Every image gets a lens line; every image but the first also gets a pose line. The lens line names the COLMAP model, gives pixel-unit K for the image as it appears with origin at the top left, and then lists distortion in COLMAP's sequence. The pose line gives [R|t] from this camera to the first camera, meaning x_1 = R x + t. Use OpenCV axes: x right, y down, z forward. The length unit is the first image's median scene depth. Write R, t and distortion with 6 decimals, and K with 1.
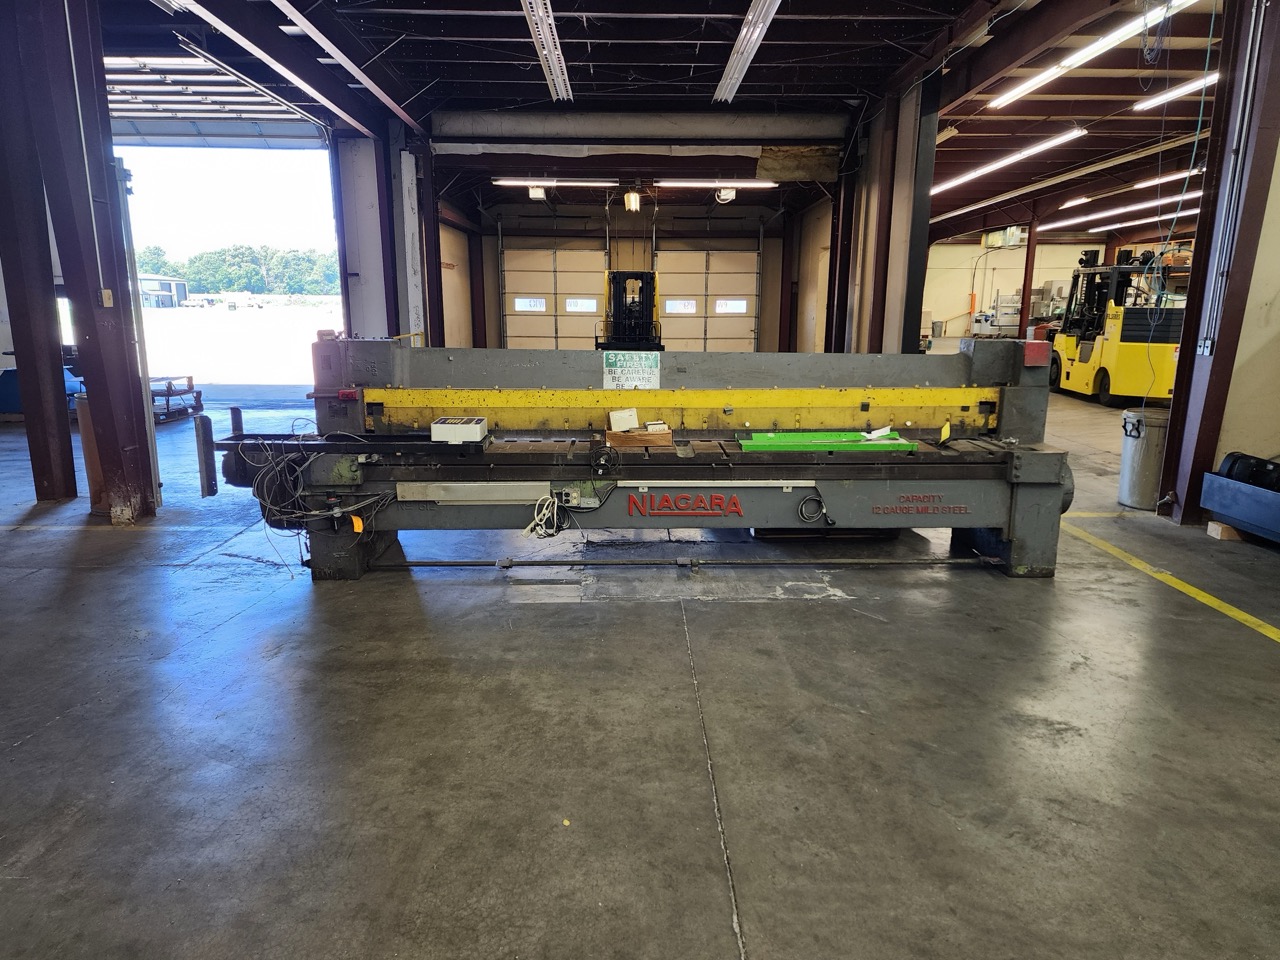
lens RADIAL K [[861.9, 0, 630.5], [0, 861.9, 485.4], [0, 0, 1]] dist [0.076327, -0.069699]
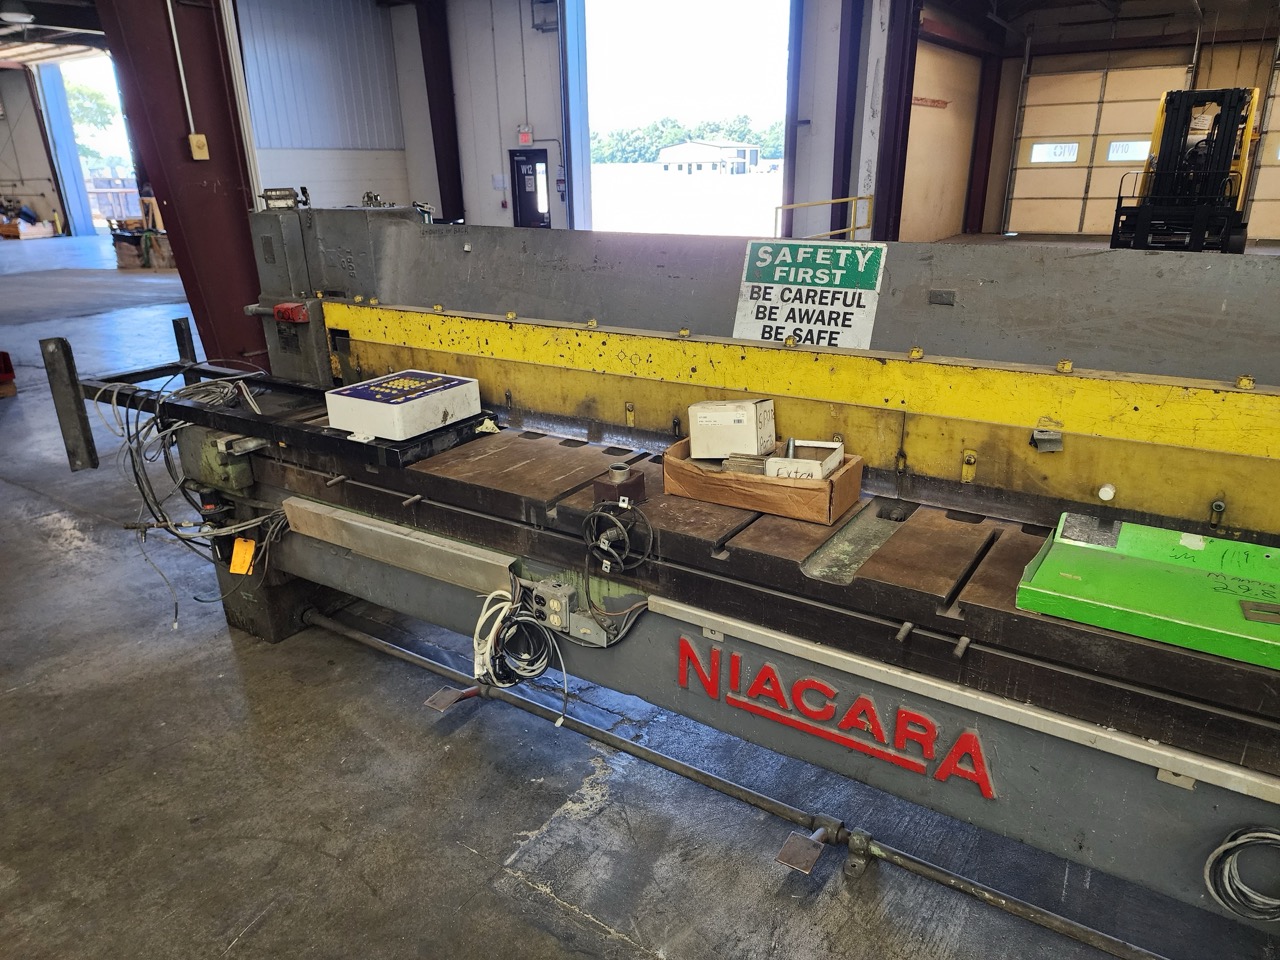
lens RADIAL K [[861.9, 0, 630.5], [0, 861.9, 485.4], [0, 0, 1]] dist [0.076327, -0.069699]
pose [[0.822187, 0.176833, -0.541053, 0.163821], [-0.096039, 0.979989, 0.174350, -0.111210], [0.561057, -0.091386, 0.822717, 0.642835]]
